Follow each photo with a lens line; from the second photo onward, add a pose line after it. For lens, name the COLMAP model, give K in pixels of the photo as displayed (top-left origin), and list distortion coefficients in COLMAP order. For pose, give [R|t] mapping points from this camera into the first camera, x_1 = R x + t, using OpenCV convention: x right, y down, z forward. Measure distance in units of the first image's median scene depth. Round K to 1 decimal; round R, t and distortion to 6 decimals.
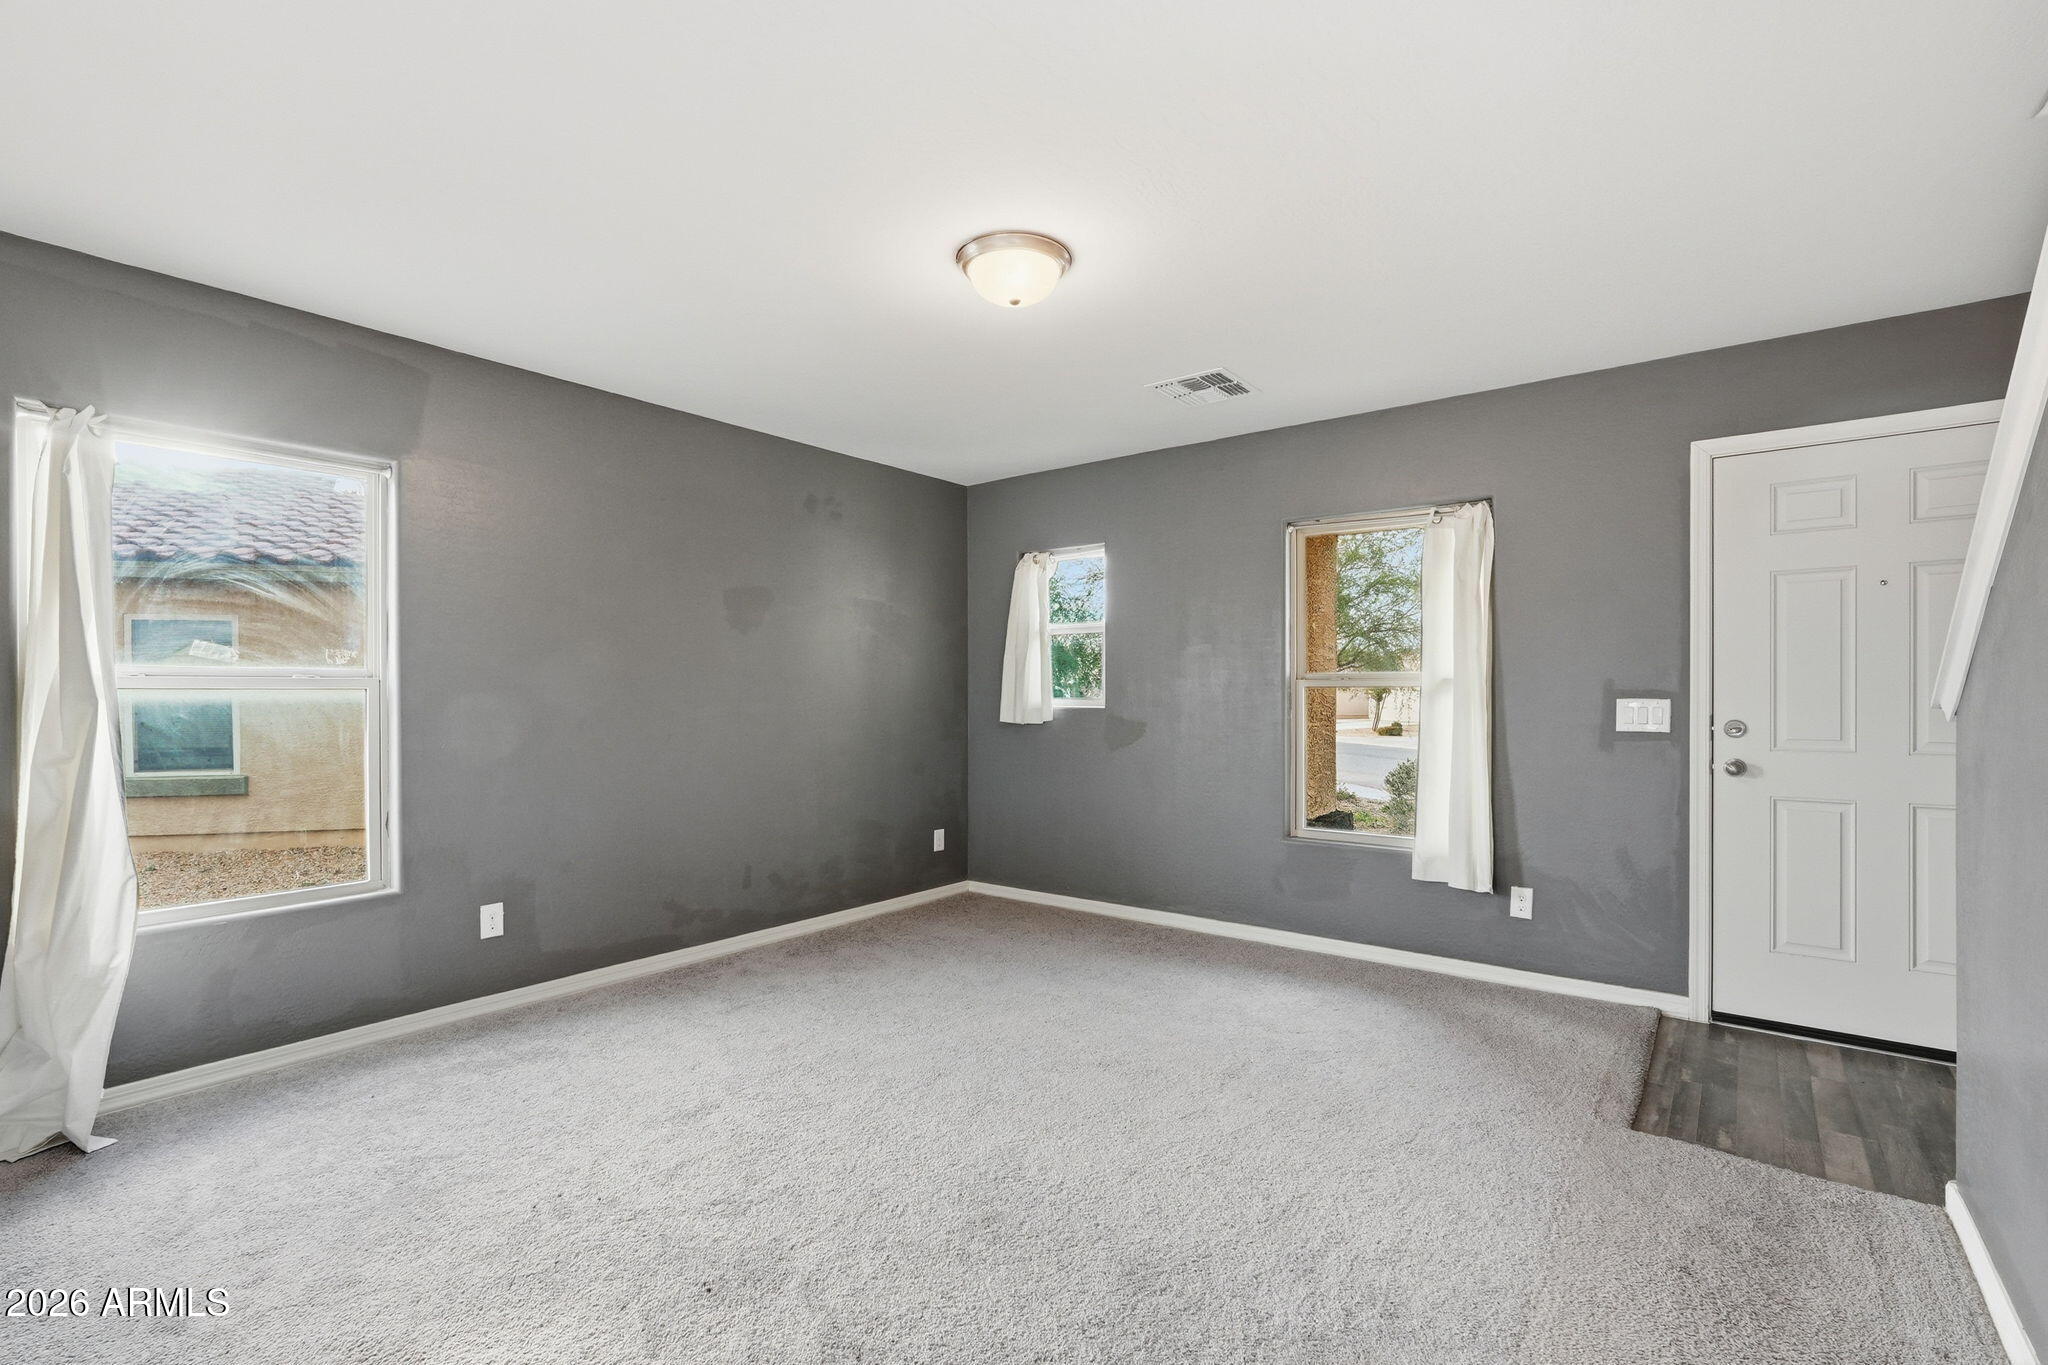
lens RADIAL K [[927.7, 0, 1016.5], [0, 927.7, 694.9], [0, 0, 1]] dist [-0.001486, 0.000162]
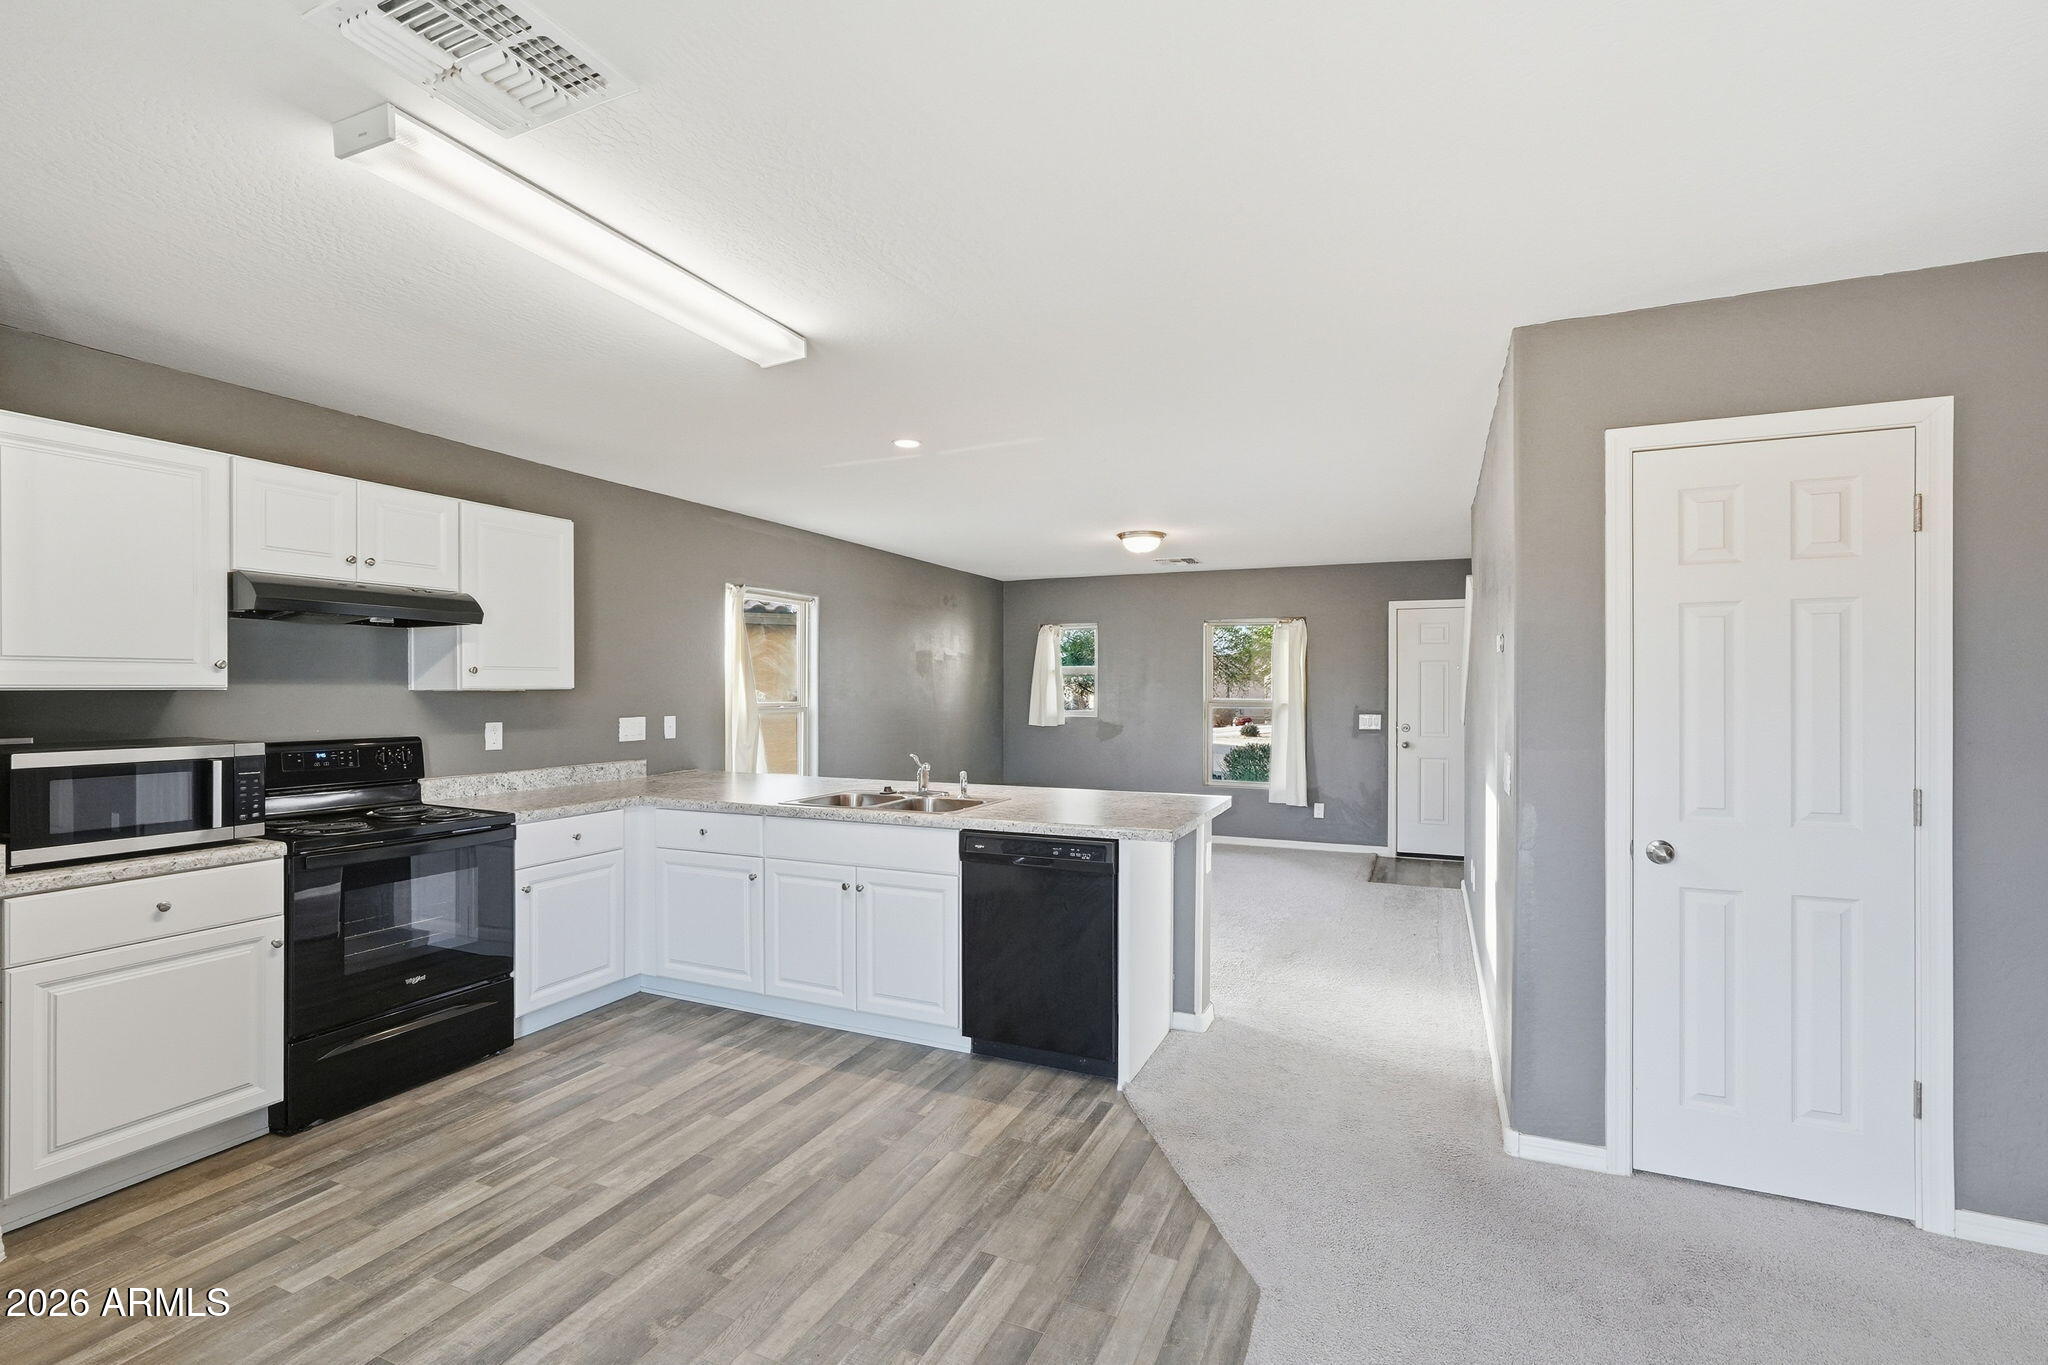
lens RADIAL K [[914.3, 0, 1024.0], [0, 914.3, 682.5], [0, 0, 1]] dist [-0.018662, 0.009920]
pose [[0.970237, 0.006128, 0.242082, -0.708325], [-0.003863, 0.999944, -0.009830, -0.051789], [-0.242128, 0.008602, 0.970206, -0.989811]]
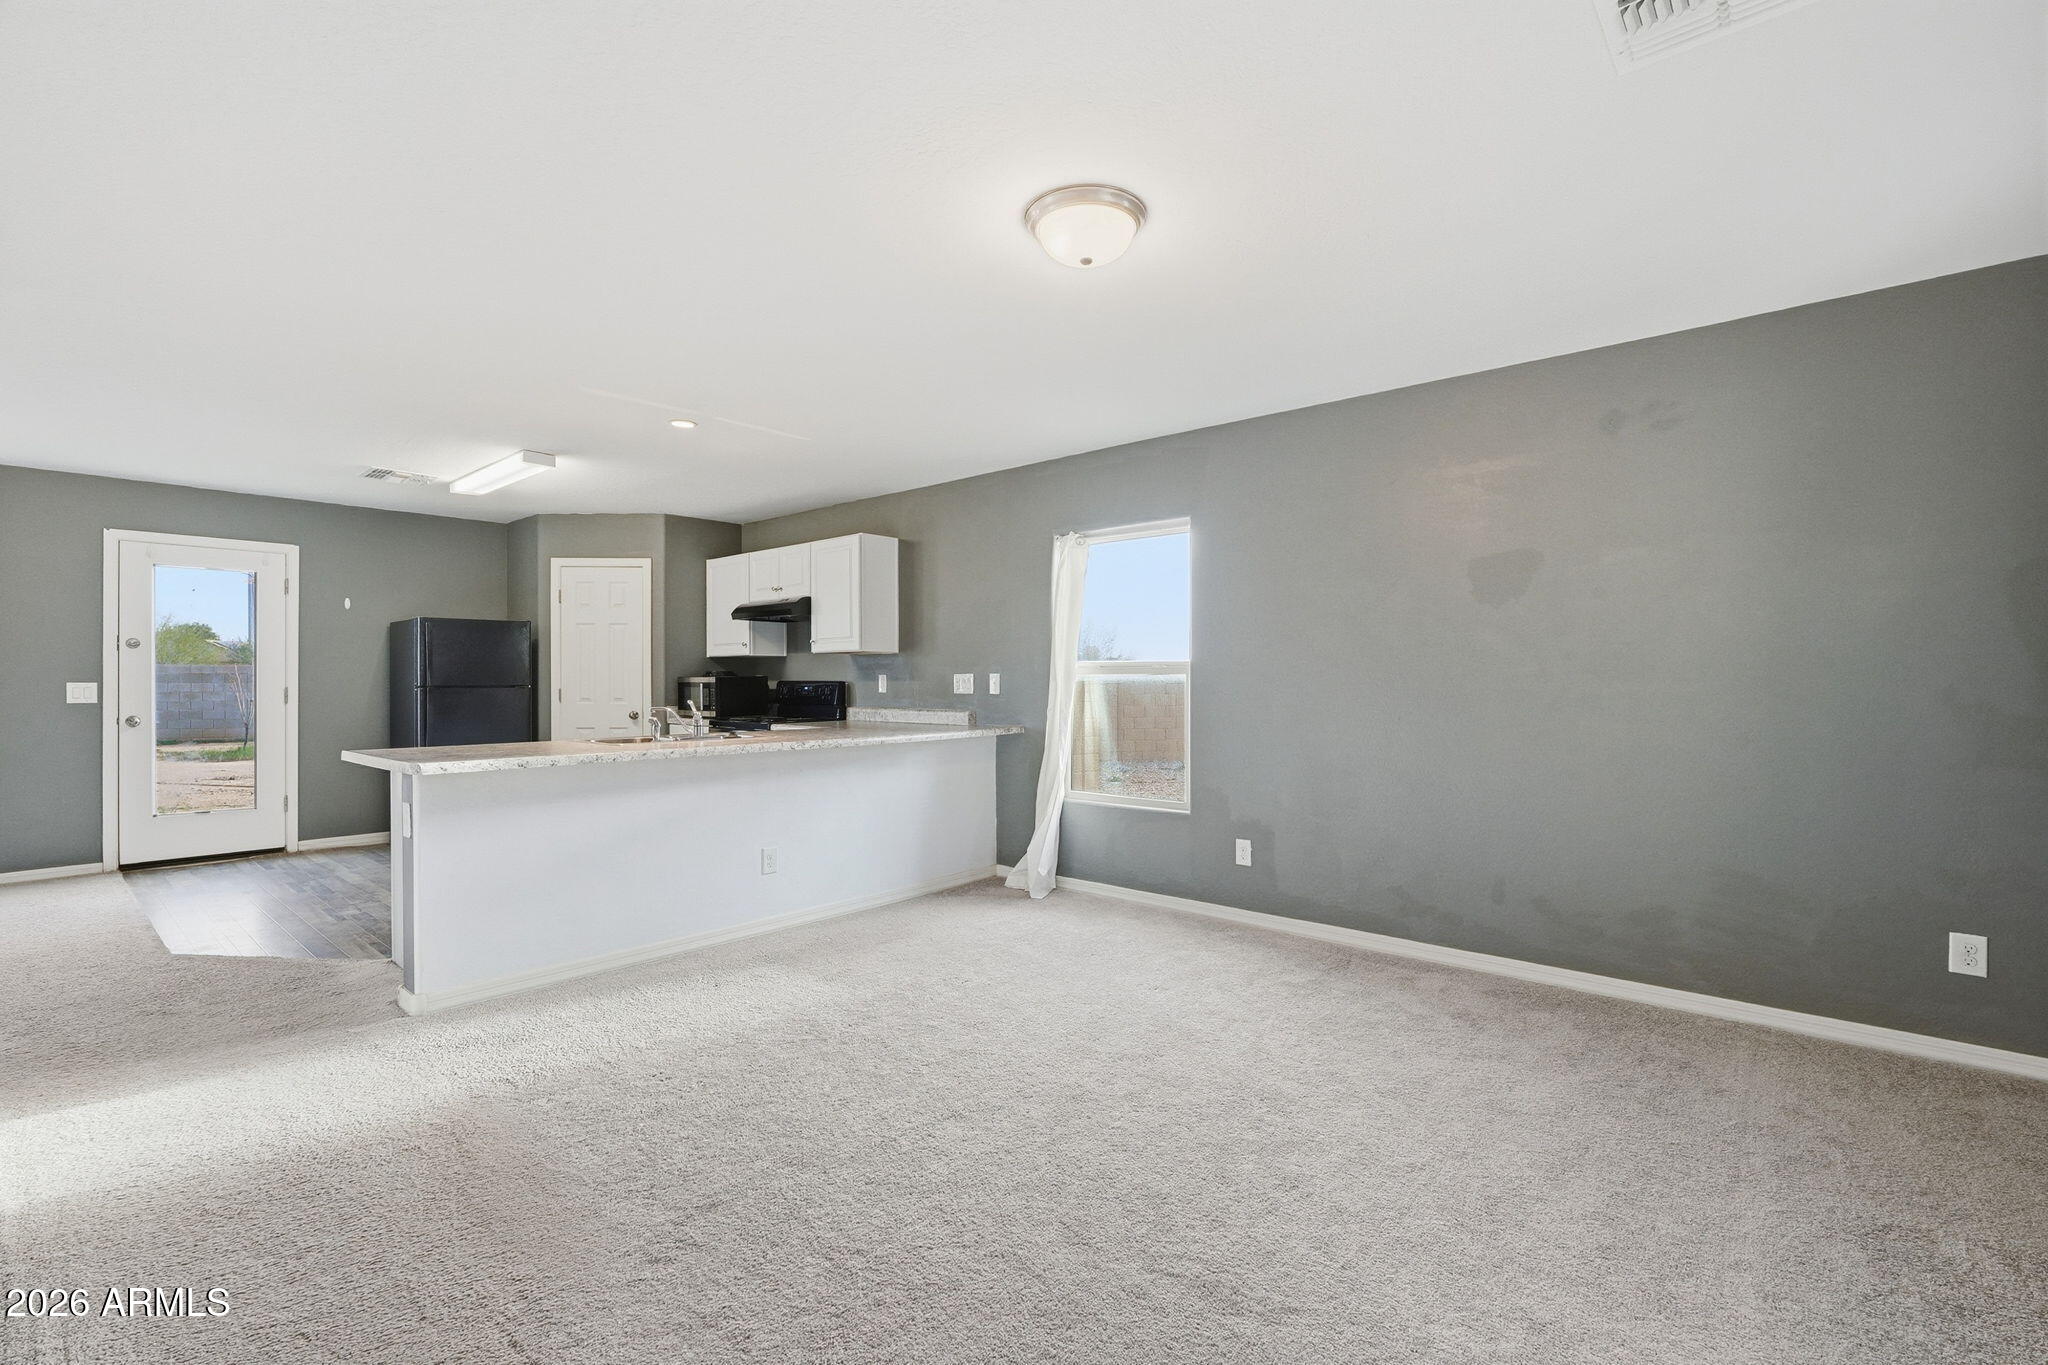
lens RADIAL K [[899.0, 0, 1024.0], [0, 899.0, 682.5], [0, 0, 1]] dist [-0.019002, 0.008554]
pose [[-0.056514, 0.007598, -0.998373, 0.749294], [0.000118, 0.999971, 0.007603, -0.003945], [0.998402, 0.000312, -0.056513, 0.815555]]
